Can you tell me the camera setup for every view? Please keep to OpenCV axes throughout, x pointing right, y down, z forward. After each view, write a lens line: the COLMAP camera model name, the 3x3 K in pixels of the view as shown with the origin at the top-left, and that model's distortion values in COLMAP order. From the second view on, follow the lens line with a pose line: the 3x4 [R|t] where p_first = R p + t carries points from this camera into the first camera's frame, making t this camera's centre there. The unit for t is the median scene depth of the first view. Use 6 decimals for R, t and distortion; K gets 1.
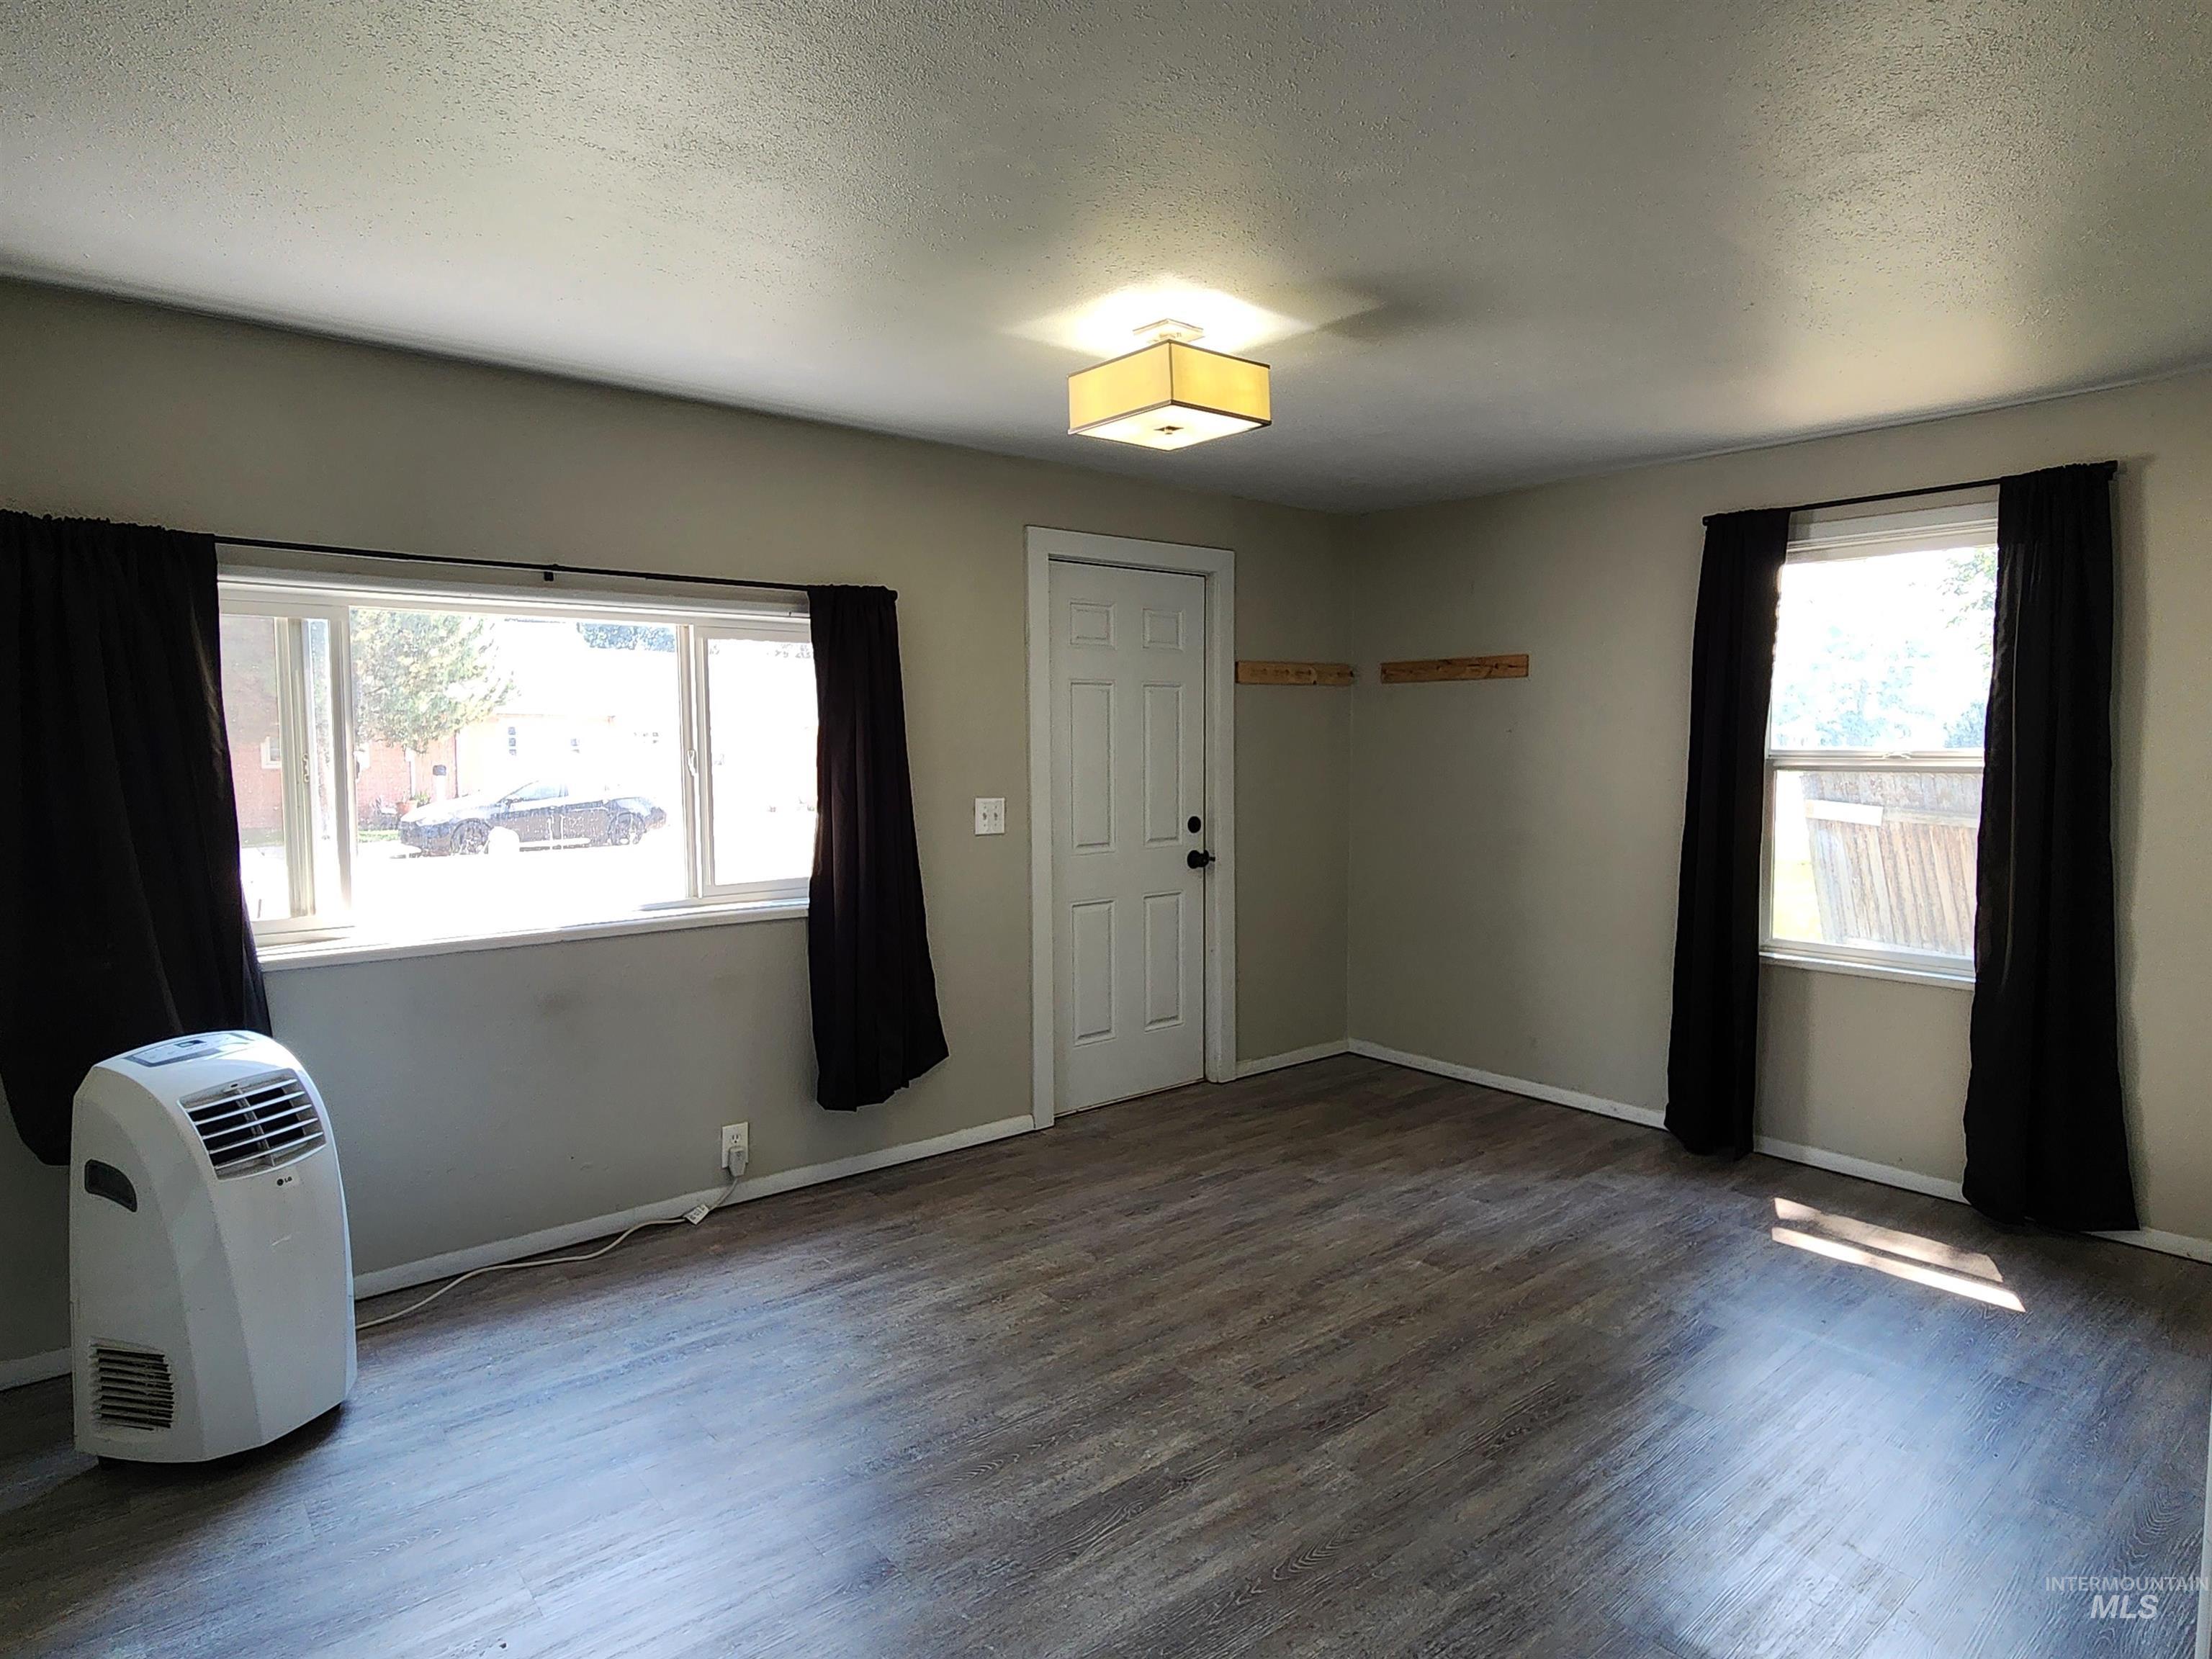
lens RADIAL K [[1256.3, 0, 1091.6], [0, 1256.3, 821.7], [0, 0, 1]] dist [0.001381, -0.000613]
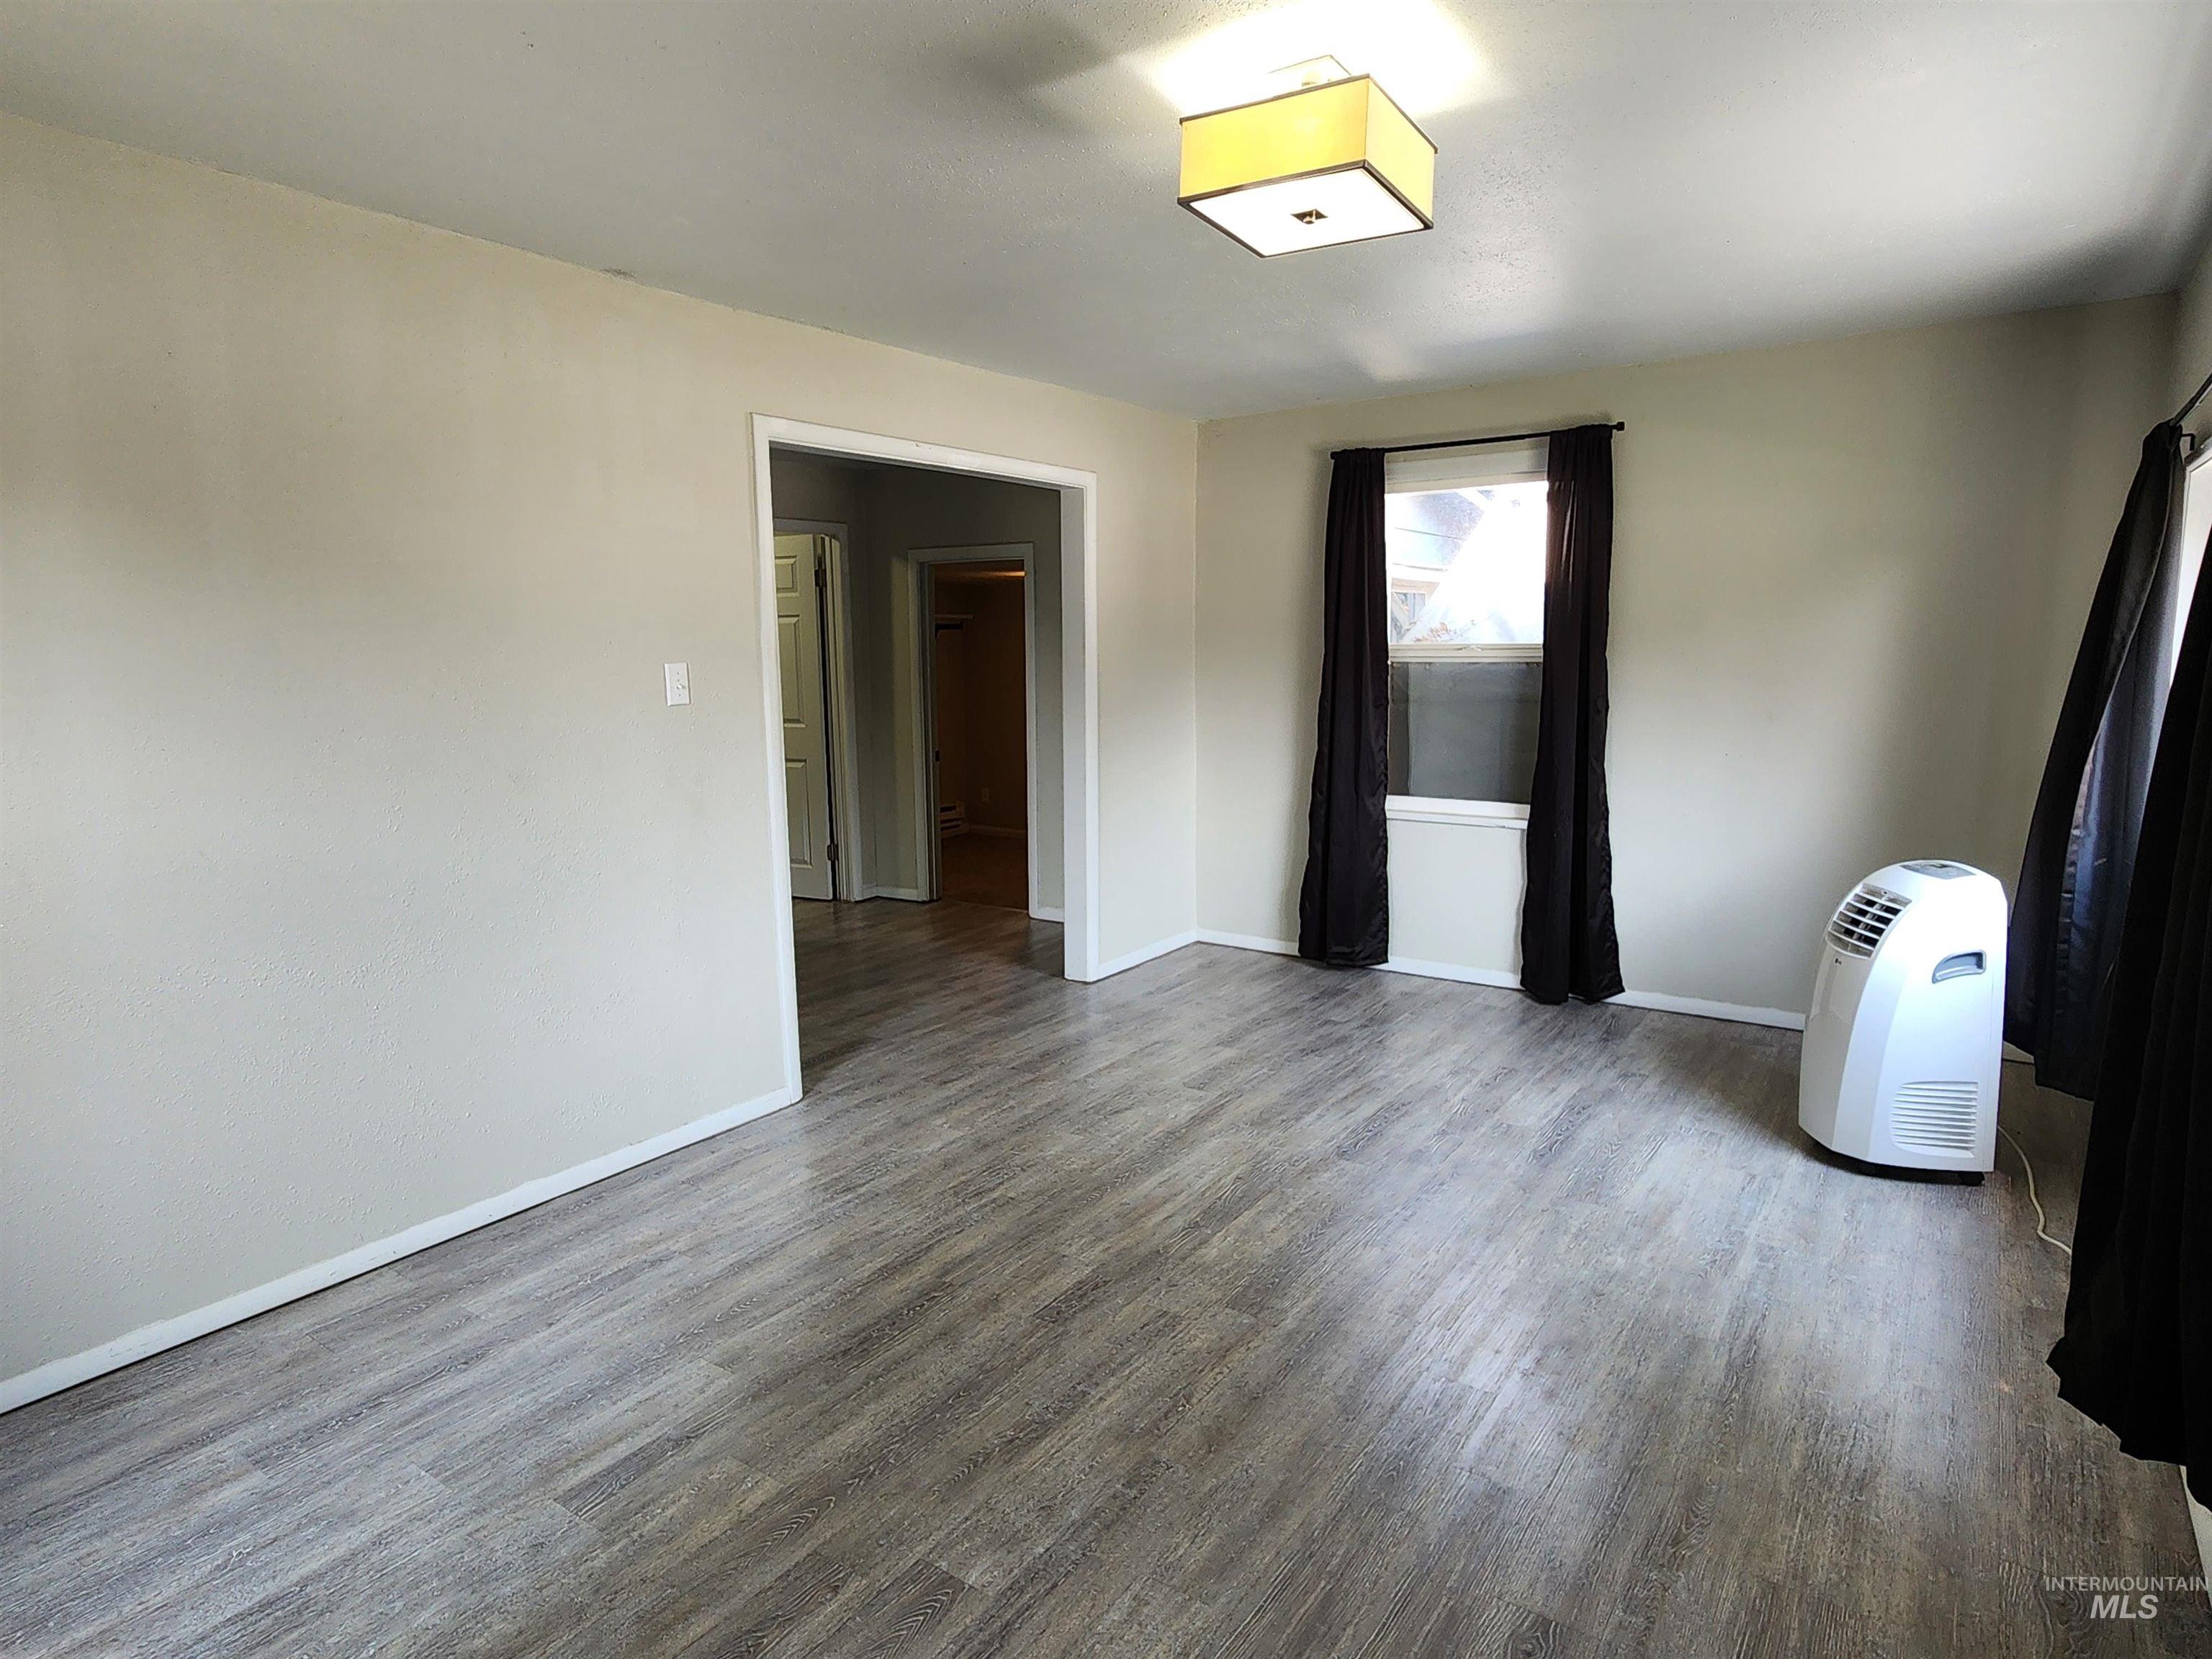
lens RADIAL K [[1256.3, 0, 1091.6], [0, 1256.3, 821.7], [0, 0, 1]] dist [0.001381, -0.000613]
pose [[-0.965805, 0.049317, -0.254537, 0.389034], [-0.004183, 0.978650, 0.205489, -0.111413], [0.259237, 0.199527, -0.944979, 1.716192]]
